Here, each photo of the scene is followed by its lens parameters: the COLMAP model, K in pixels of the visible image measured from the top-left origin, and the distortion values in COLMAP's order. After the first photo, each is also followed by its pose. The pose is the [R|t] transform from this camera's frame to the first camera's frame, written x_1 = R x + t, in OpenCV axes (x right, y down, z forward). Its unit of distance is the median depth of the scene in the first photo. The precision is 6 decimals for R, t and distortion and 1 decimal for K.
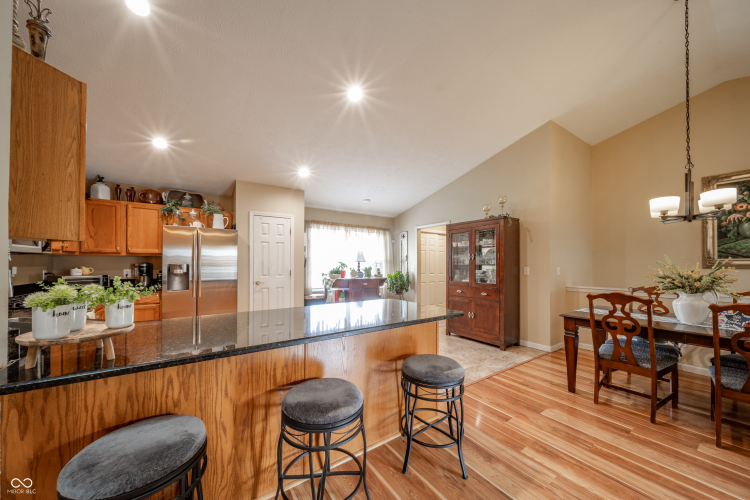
lens RADIAL K [[267.9, 0, 371.4], [0, 267.9, 262.8], [0, 0, 1]] dist [-0.001494, -0.000253]
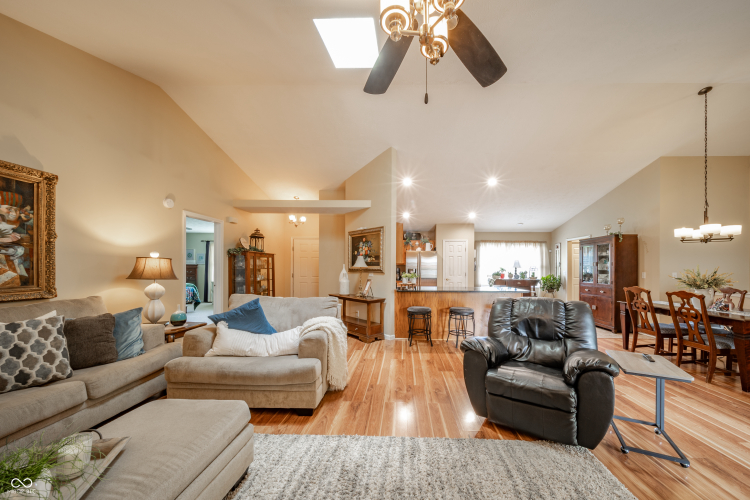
lens RADIAL K [[267.9, 0, 395.9], [0, 267.9, 267.6], [0, 0, 1]] dist [-0.001494, -0.000253]
pose [[0.819604, 0.002213, -0.572927, 0.319673], [-0.001604, 0.999997, 0.001568, -0.005613], [0.572929, -0.000366, 0.819605, -0.663568]]
